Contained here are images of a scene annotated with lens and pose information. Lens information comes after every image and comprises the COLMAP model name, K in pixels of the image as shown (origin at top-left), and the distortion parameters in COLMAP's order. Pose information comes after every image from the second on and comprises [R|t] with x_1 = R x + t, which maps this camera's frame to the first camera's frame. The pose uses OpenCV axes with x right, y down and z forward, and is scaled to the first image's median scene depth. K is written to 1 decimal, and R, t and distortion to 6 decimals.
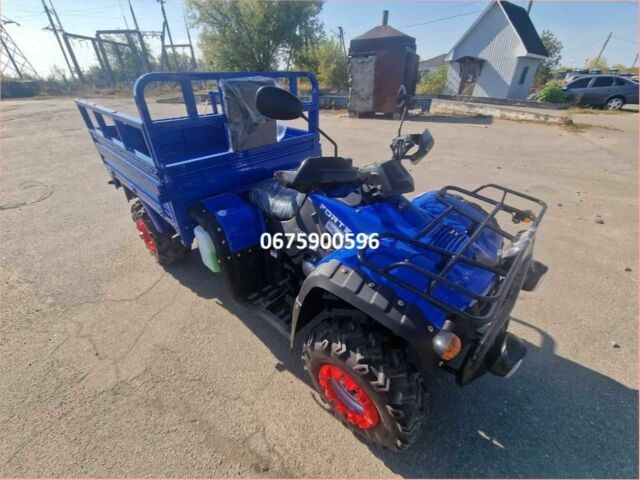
lens RADIAL K [[264.0, 0, 315.2], [0, 264.0, 240.5], [0, 0, 1]] dist [0.003154, -0.004819]
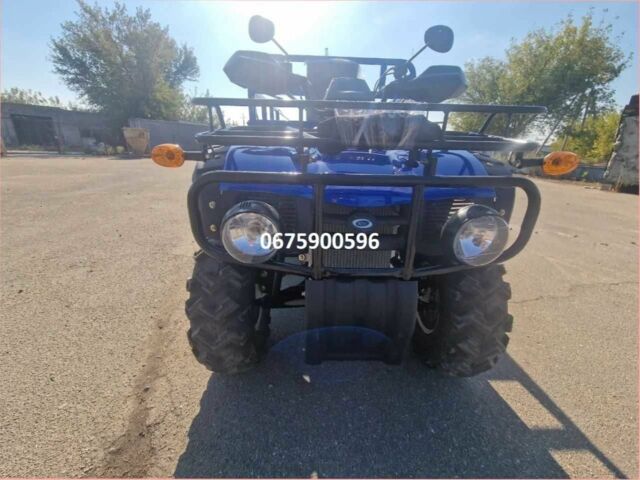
lens RADIAL K [[264.0, 0, 317.0], [0, 264.0, 237.9], [0, 0, 1]] dist [0.003154, -0.004819]
pose [[0.690737, 0.271636, -0.670147, 0.113602], [-0.422083, 0.903955, -0.068643, 0.035601], [0.587136, 0.330272, 0.739048, 0.049150]]
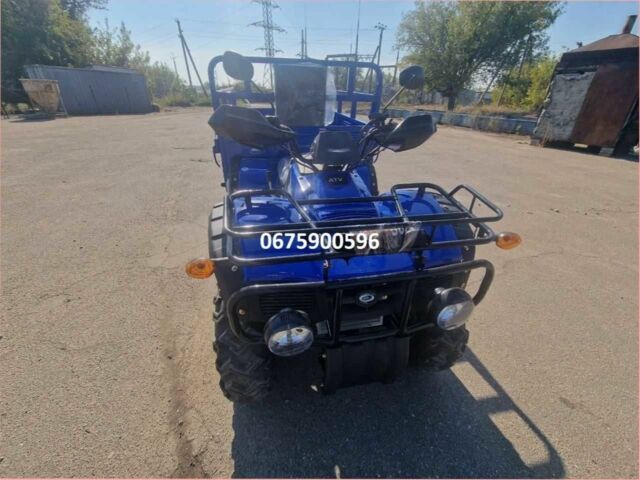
lens RADIAL K [[264.0, 0, 315.8], [0, 264.0, 238.8], [0, 0, 1]] dist [0.003154, -0.004819]
pose [[0.805460, 0.315791, -0.501508, 0.098049], [-0.345634, 0.937704, 0.035342, 0.006997], [0.481427, 0.144872, 0.864431, 0.020446]]
